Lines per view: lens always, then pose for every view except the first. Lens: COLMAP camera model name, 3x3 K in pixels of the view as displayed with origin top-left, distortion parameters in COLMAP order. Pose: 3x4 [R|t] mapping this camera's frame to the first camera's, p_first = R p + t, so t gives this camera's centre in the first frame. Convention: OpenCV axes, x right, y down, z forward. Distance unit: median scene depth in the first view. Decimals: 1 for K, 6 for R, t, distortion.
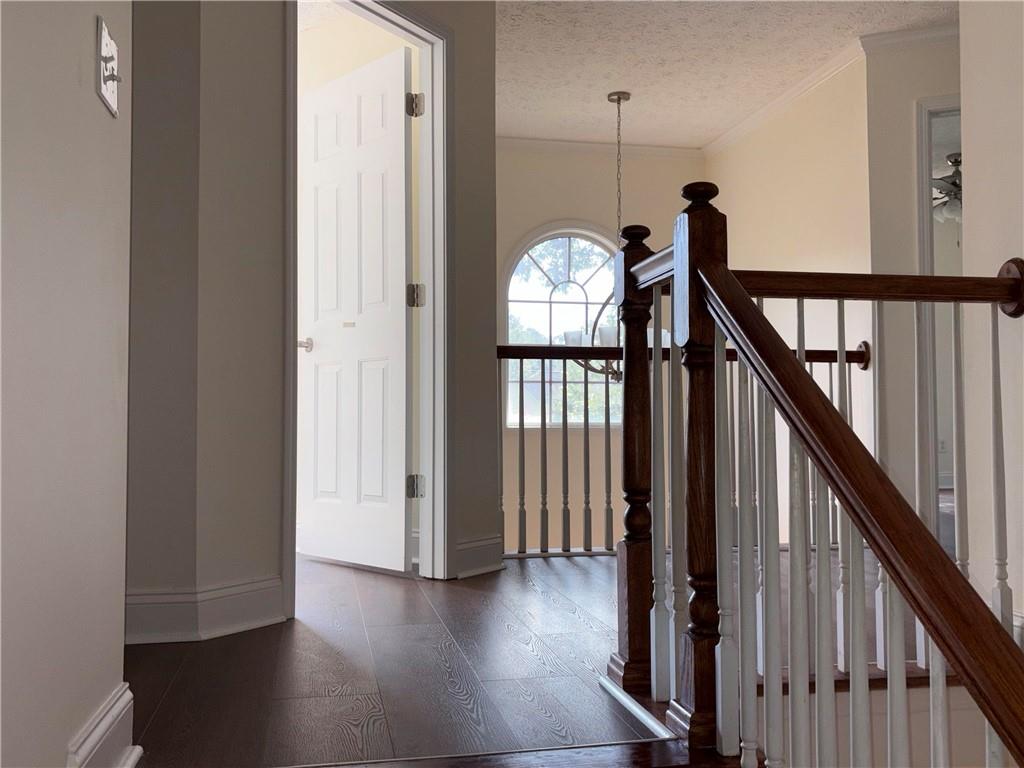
lens RADIAL K [[931.5, 0, 513.3], [0, 931.5, 385.3], [0, 0, 1]] dist [-0.044953, 0.000000]
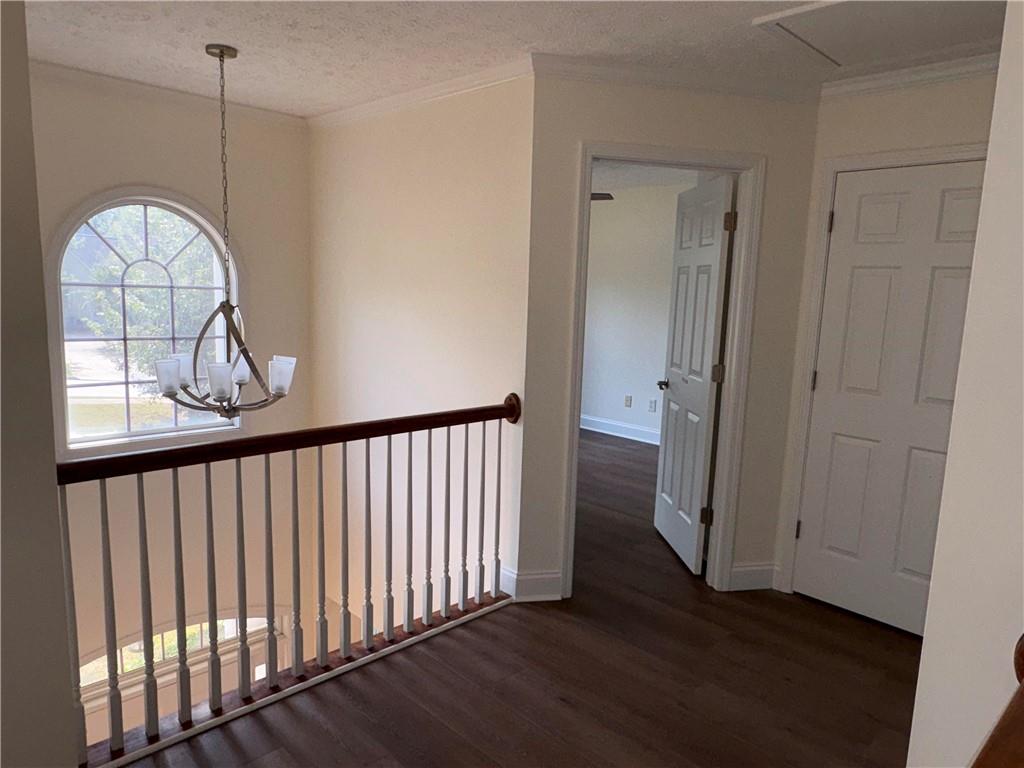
lens RADIAL K [[685.6, 0, 512.1], [0, 685.6, 382.4], [0, 0, 1]] dist [0.019504, -0.000205]
pose [[0.838300, -0.046060, 0.543260, -0.008213], [-0.056419, 0.983747, 0.170467, -0.152017], [-0.542282, -0.173553, 0.822076, 0.350235]]
